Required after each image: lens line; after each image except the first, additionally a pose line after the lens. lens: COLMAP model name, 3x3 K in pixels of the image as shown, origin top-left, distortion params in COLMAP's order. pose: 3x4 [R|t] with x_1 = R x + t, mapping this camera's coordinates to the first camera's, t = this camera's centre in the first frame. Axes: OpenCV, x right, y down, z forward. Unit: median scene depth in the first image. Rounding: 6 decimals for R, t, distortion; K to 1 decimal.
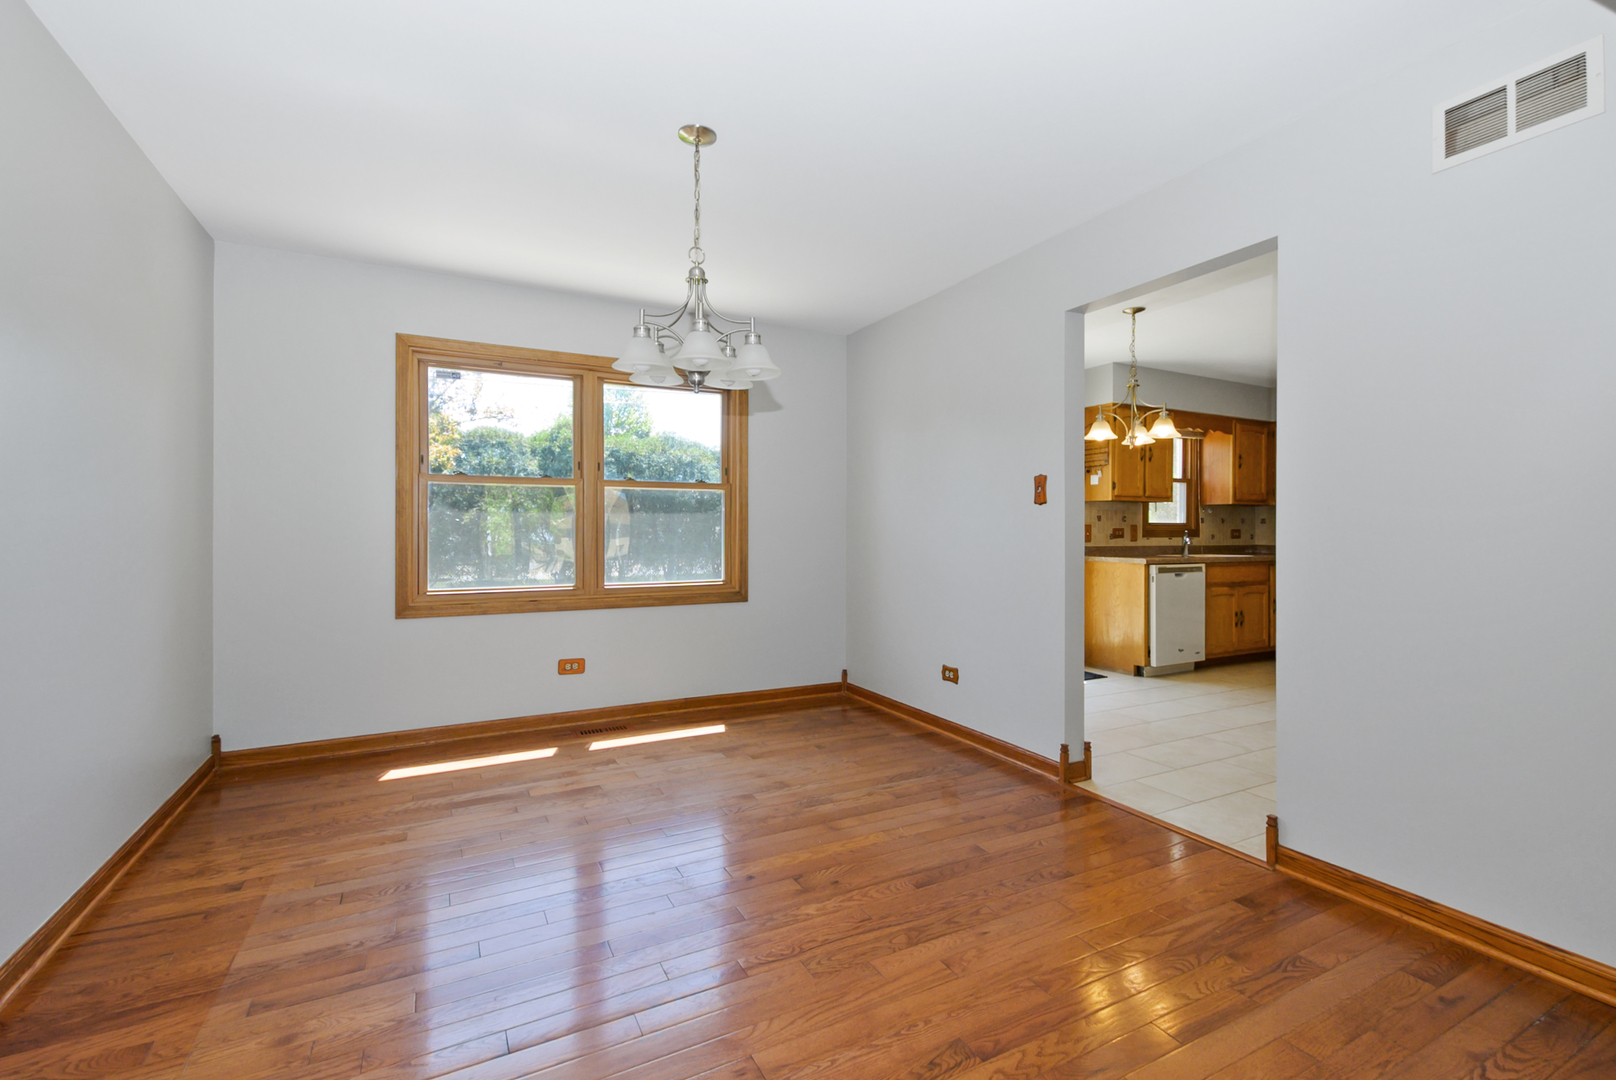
lens RADIAL K [[717.7, 0, 814.5], [0, 717.7, 533.5], [0, 0, 1]] dist [0.004162, -0.001574]
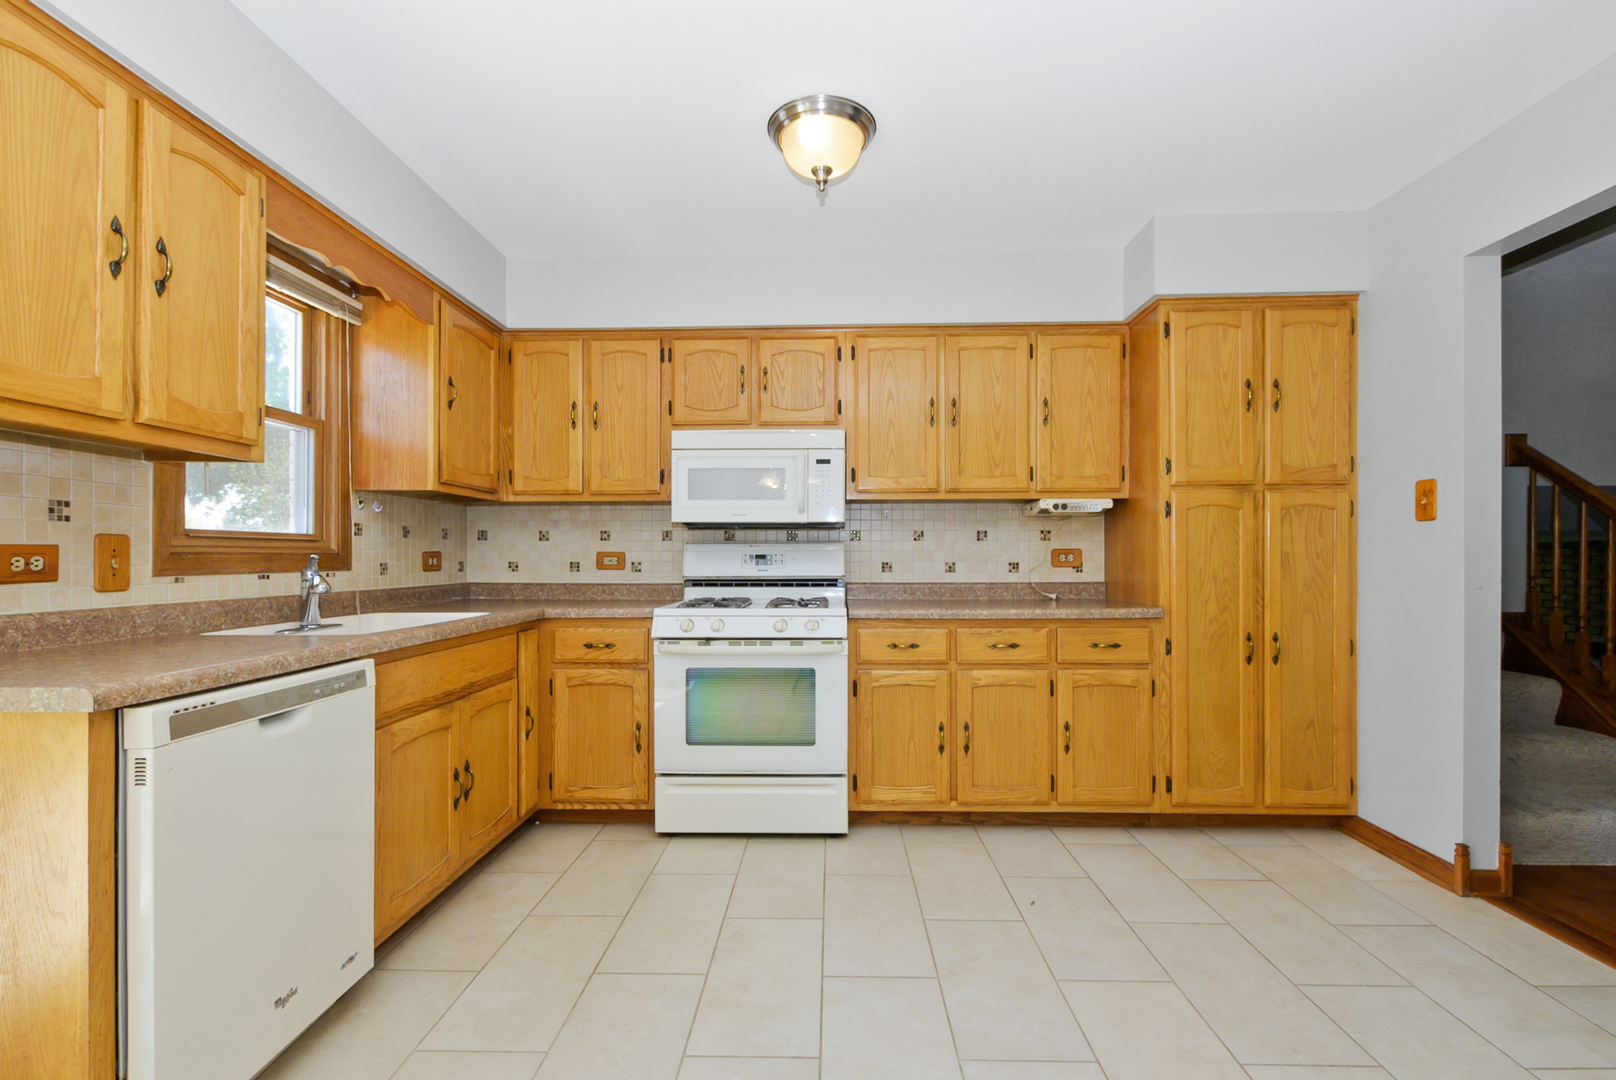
lens RADIAL K [[717.7, 0, 814.1], [0, 717.7, 553.2], [0, 0, 1]] dist [0.004162, -0.001574]
pose [[0.477384, 0.001101, 0.878694, 0.317574], [0.003697, 0.999988, -0.003262, -0.002298], [-0.878687, 0.004806, 0.477374, 0.601701]]
